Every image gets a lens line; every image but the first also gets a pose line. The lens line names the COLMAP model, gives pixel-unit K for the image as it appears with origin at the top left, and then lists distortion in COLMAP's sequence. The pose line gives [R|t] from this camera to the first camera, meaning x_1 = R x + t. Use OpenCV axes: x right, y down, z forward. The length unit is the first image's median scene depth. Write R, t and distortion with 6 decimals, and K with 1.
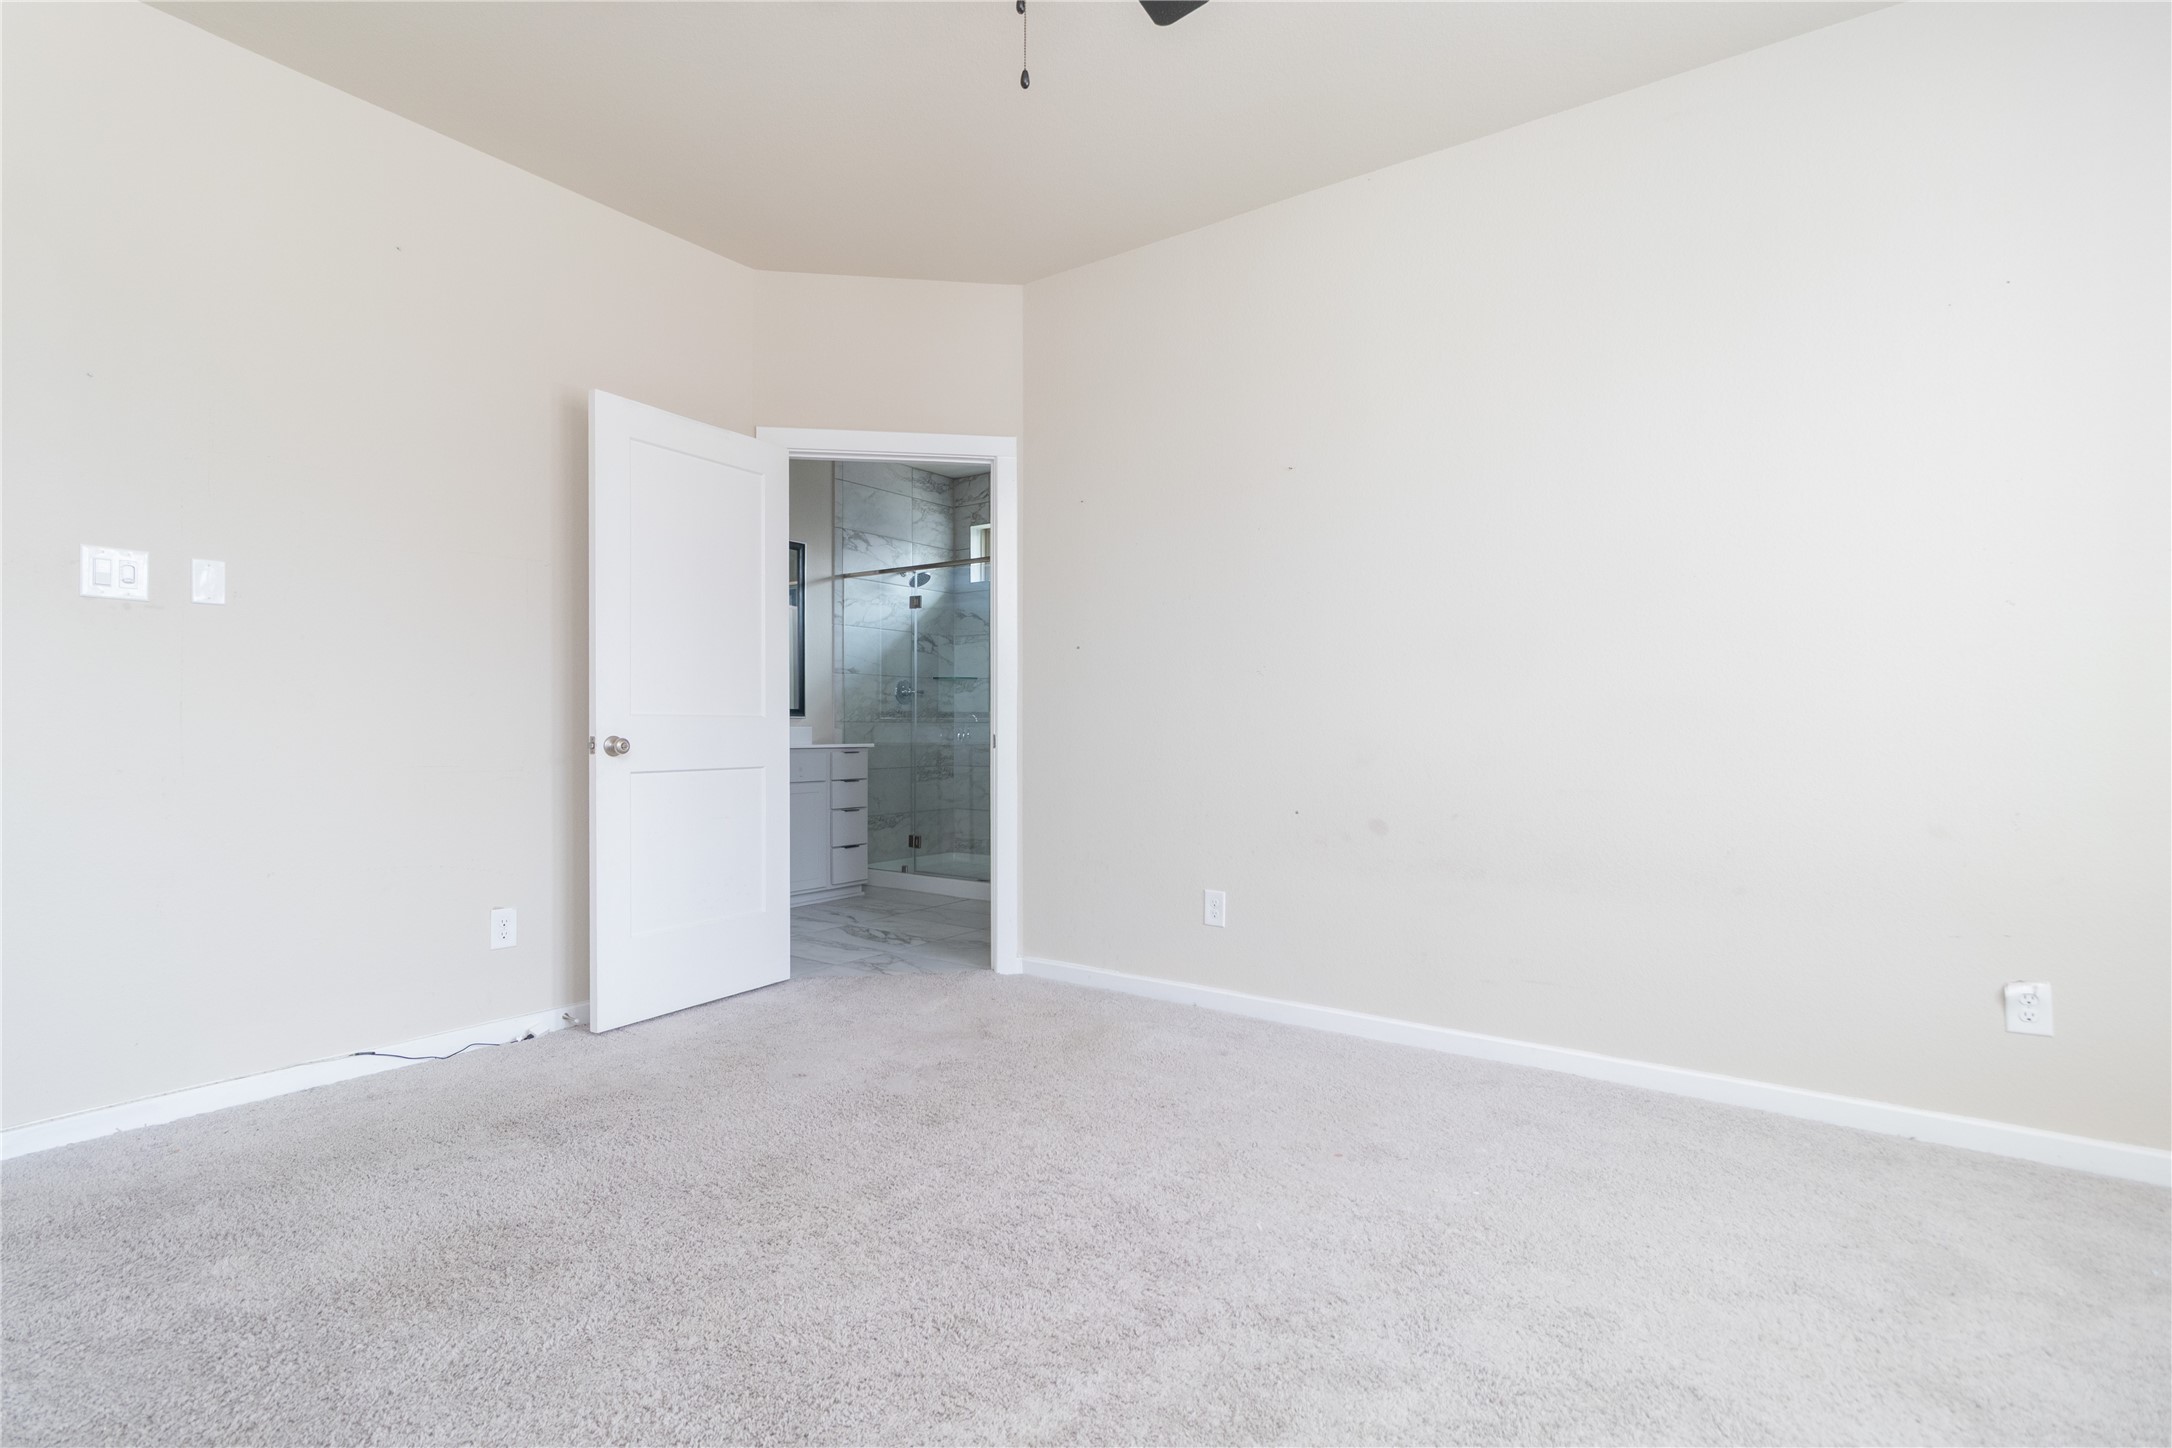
lens RADIAL K [[1029.4, 0, 1072.9], [0, 1029.4, 768.7], [0, 0, 1]] dist [0.002718, 0.000490]
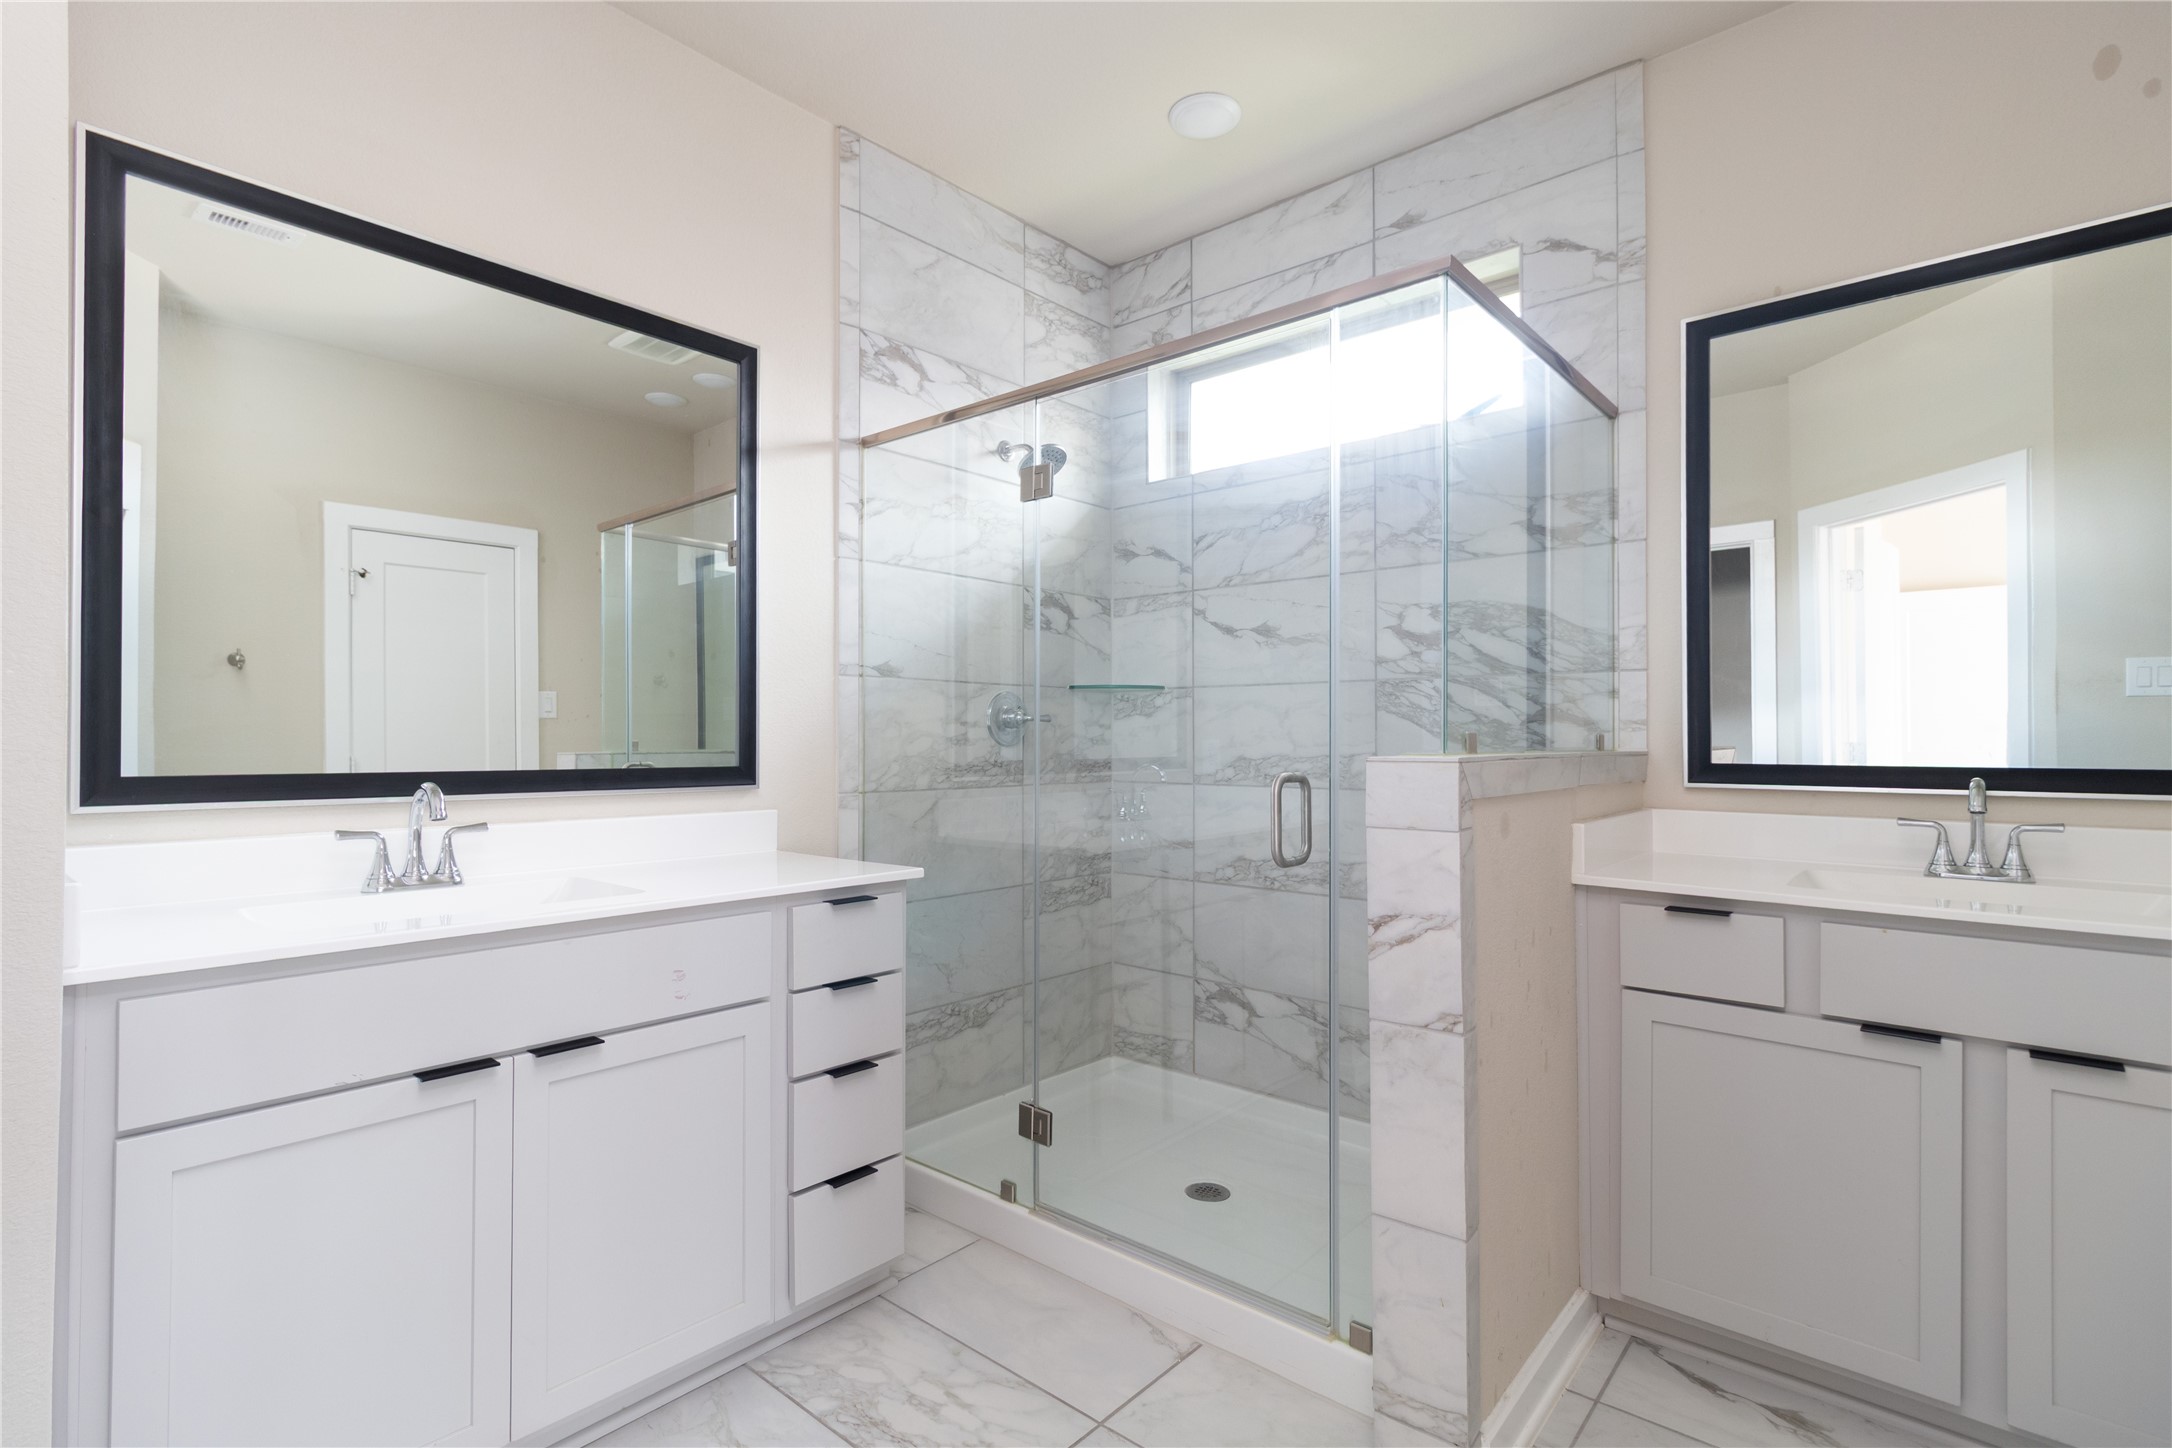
lens RADIAL K [[1029.4, 0, 1091.0], [0, 1029.4, 737.5], [0, 0, 1]] dist [0.002718, 0.000490]
pose [[0.997053, -0.006956, -0.076396, -0.096800], [0.003464, 0.998947, -0.045740, -0.047179], [0.076634, 0.045340, 0.996028, 0.578412]]
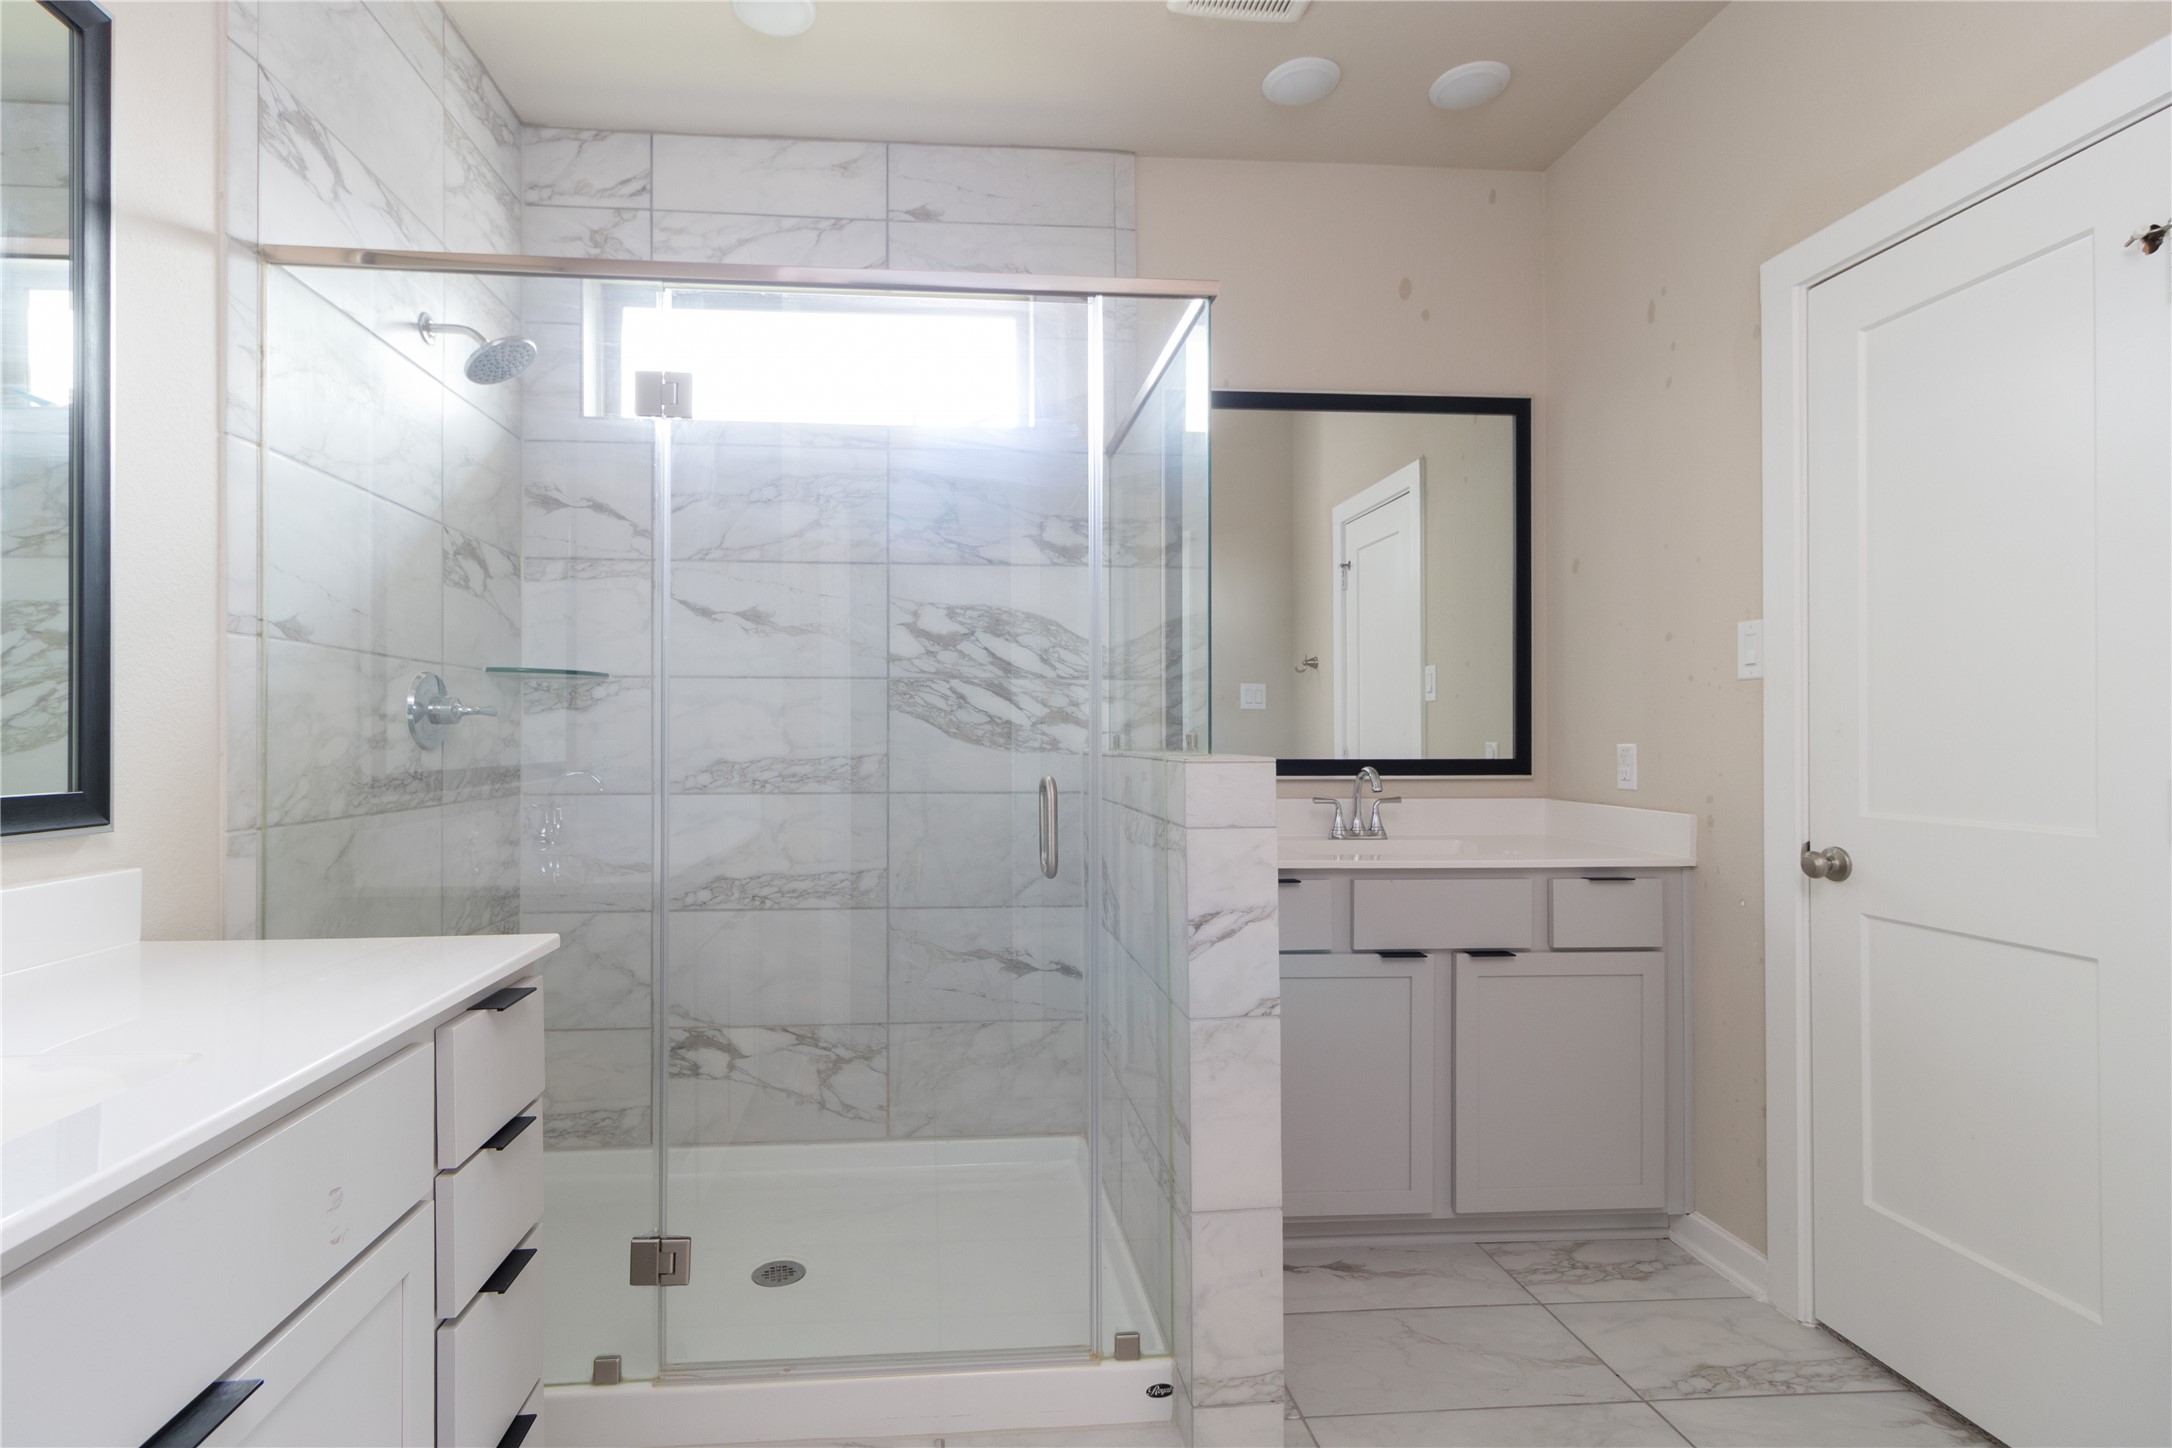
lens RADIAL K [[1029.4, 0, 1012.0], [0, 1029.4, 735.3], [0, 0, 1]] dist [0.002718, 0.000490]
pose [[0.753180, -0.004651, 0.657798, -0.242983], [0.033918, 0.998919, -0.031772, -0.052555], [-0.656939, 0.046241, 0.752524, 0.670777]]
